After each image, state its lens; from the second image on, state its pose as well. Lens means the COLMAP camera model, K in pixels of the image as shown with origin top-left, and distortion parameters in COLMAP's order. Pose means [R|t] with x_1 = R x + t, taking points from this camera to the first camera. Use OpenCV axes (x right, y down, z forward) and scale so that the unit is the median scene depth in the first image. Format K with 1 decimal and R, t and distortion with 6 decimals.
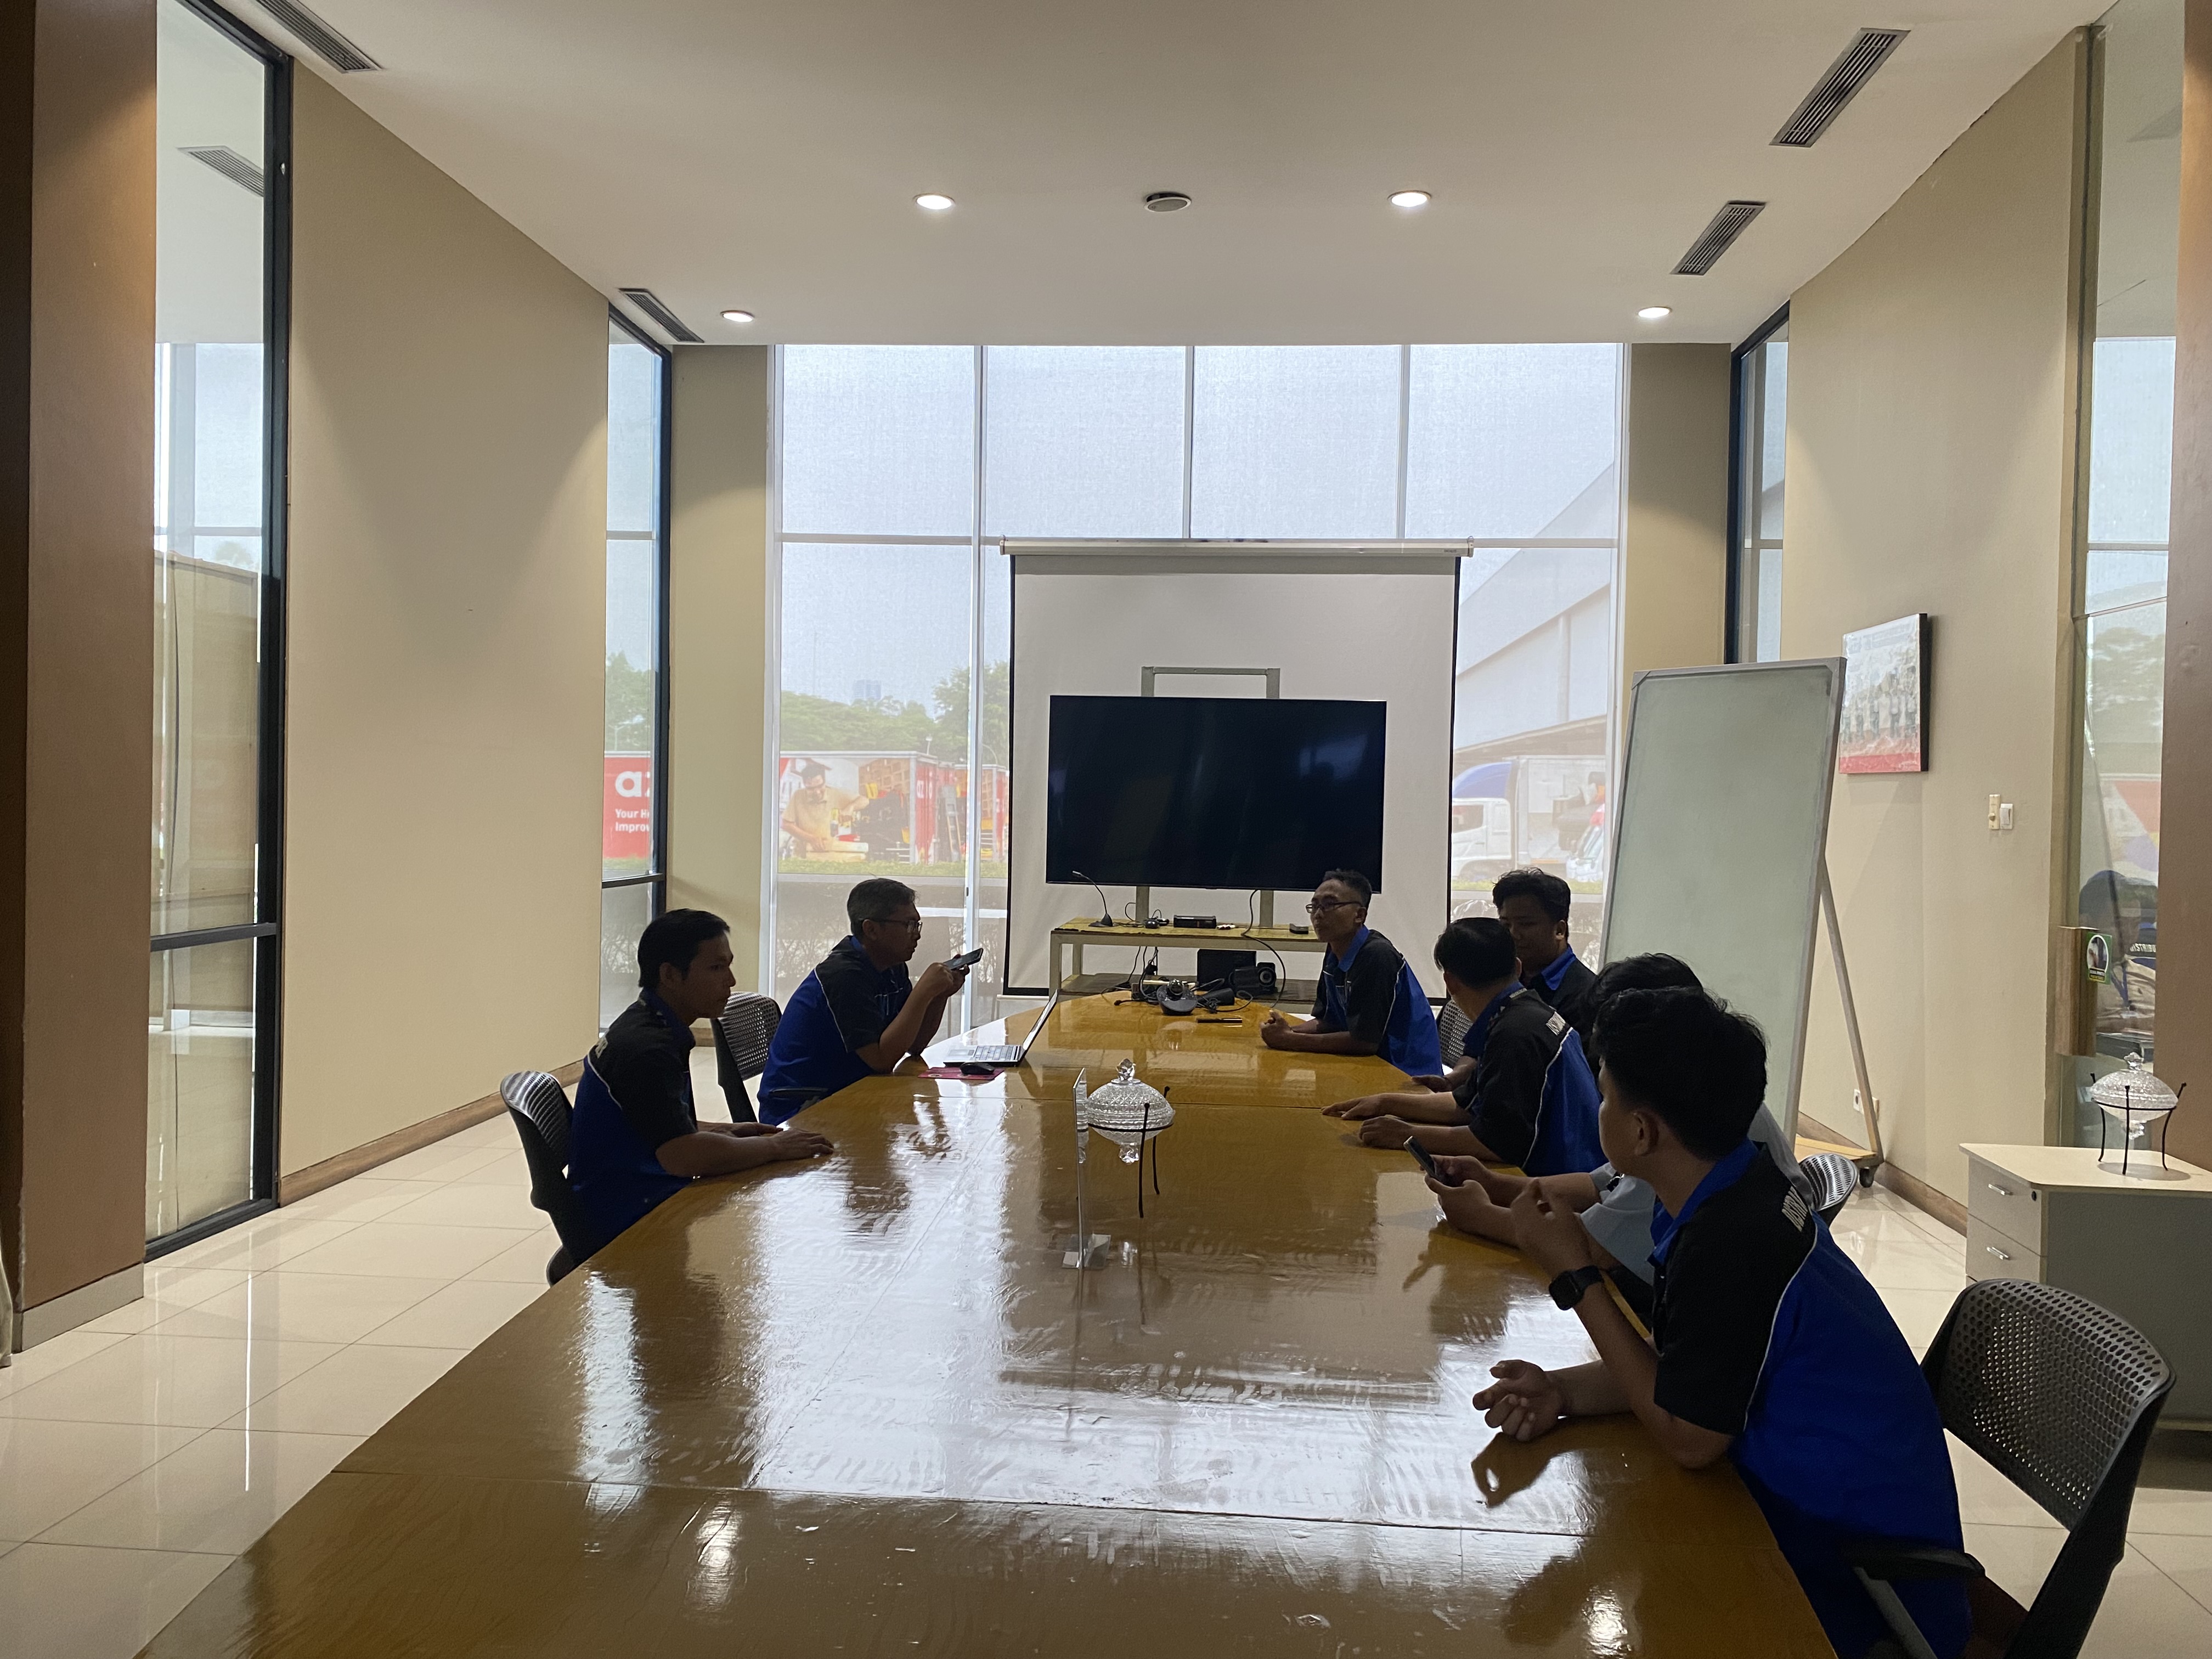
lens RADIAL K [[1700.2, 0, 1129.2], [0, 1700.2, 822.7], [0, 0, 1]] dist [0.036124, -0.006156]
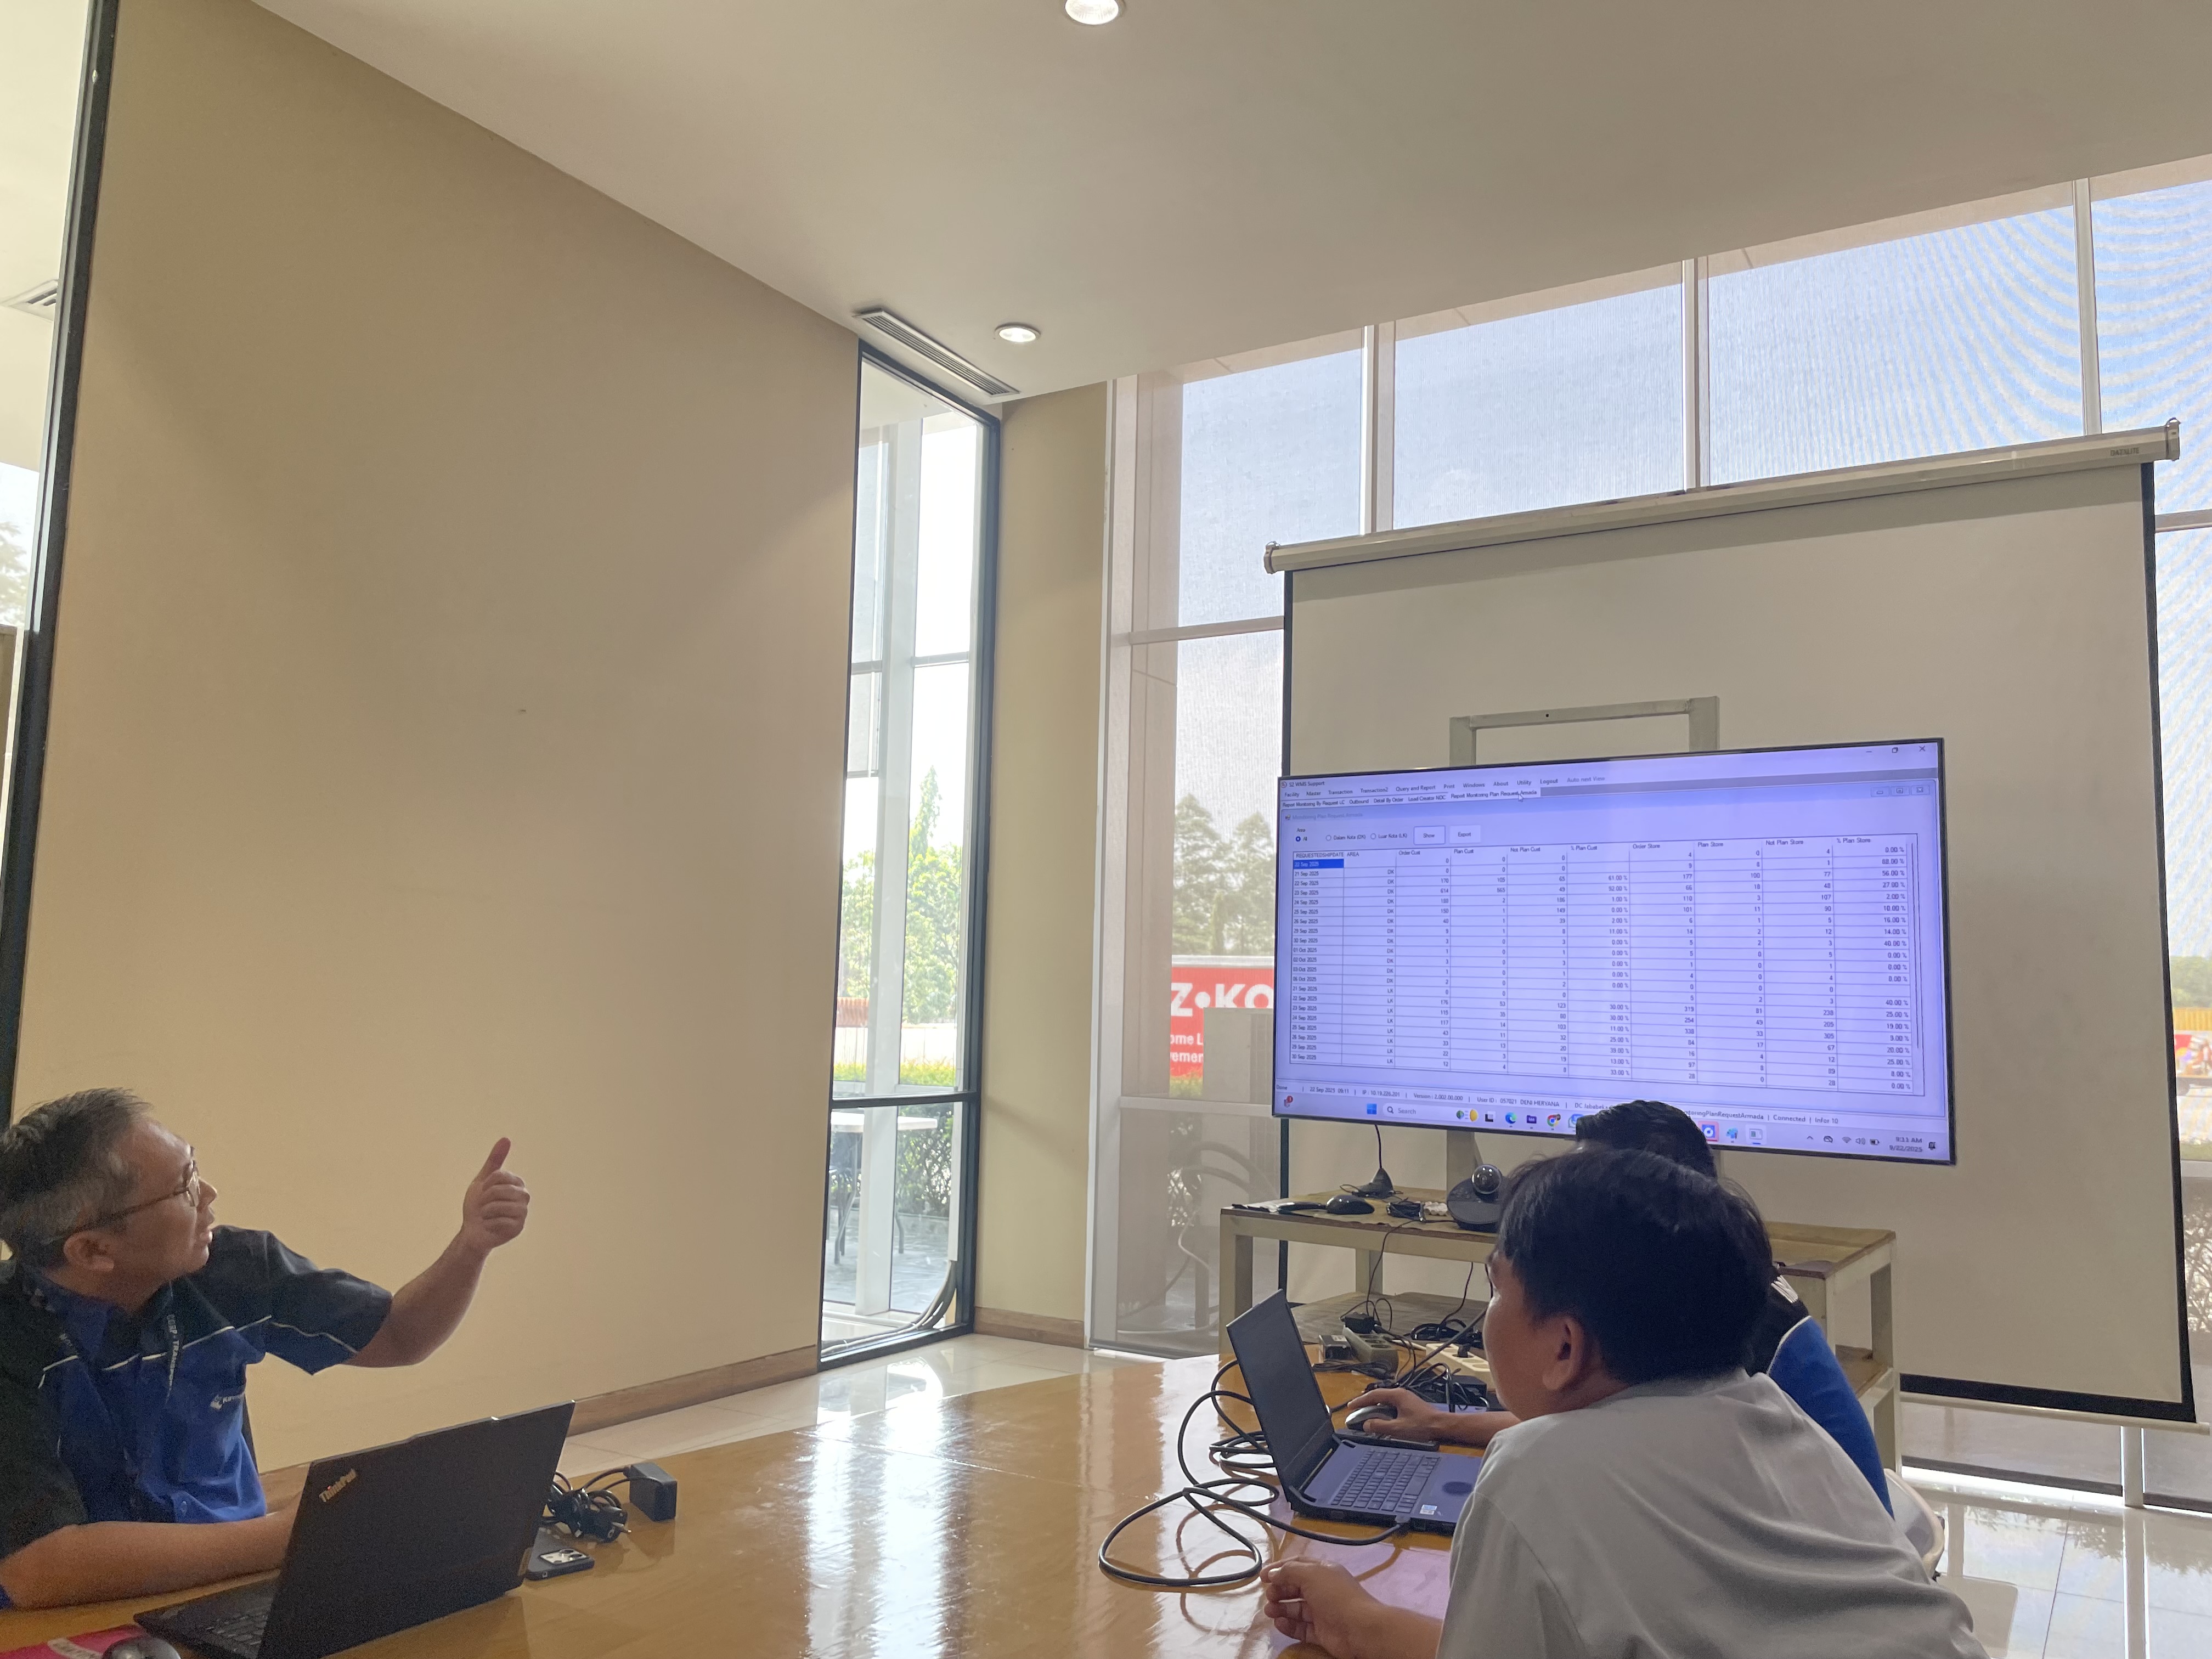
lens RADIAL K [[1697.5, 0, 1109.5], [0, 1697.5, 834.8], [0, 0, 1]] dist [0.074273, -0.082519]
pose [[0.889425, -0.049358, -0.454408, 0.148462], [-0.012086, 0.991265, -0.131328, 0.017909], [0.456921, 0.122299, 0.881060, 0.442683]]
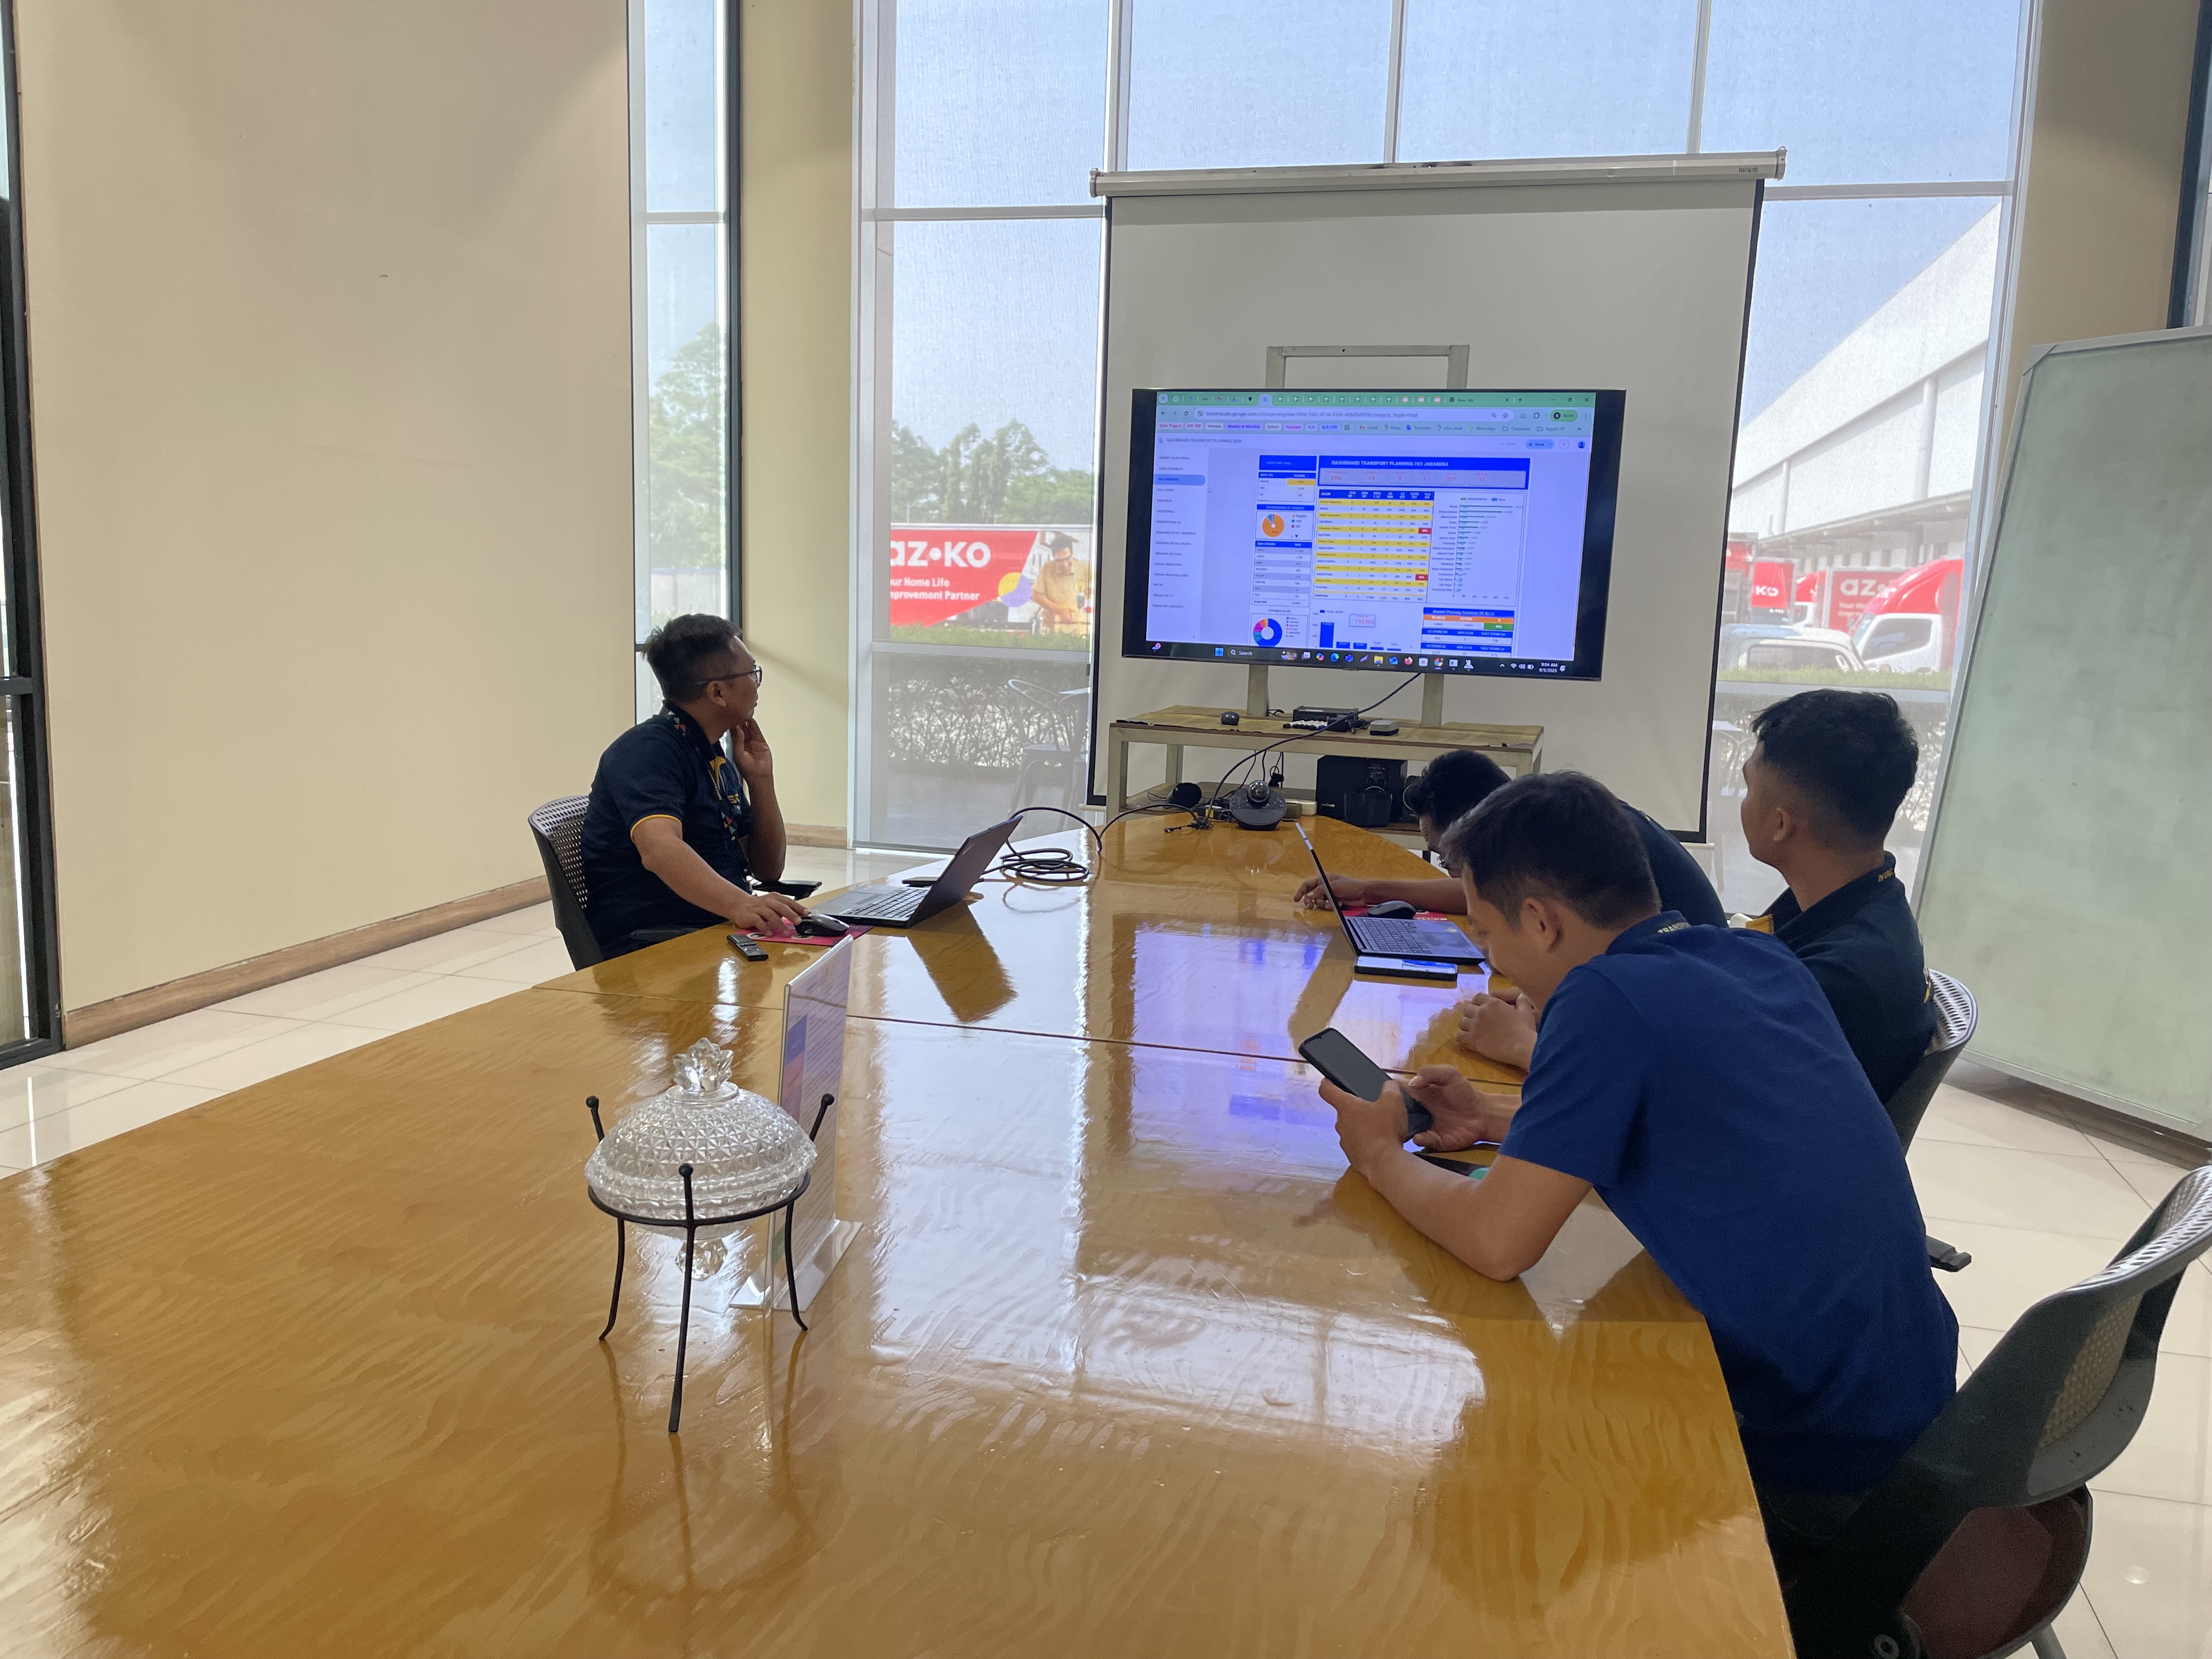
lens RADIAL K [[1697.5, 0, 1105.5], [0, 1697.5, 813.5], [0, 0, 1]] dist [0.074273, -0.082519]
pose [[0.982483, 0.038118, -0.182412, 0.073280], [-0.015819, 0.992383, 0.122175, 0.013432], [0.185679, -0.117149, 0.975602, 0.261644]]
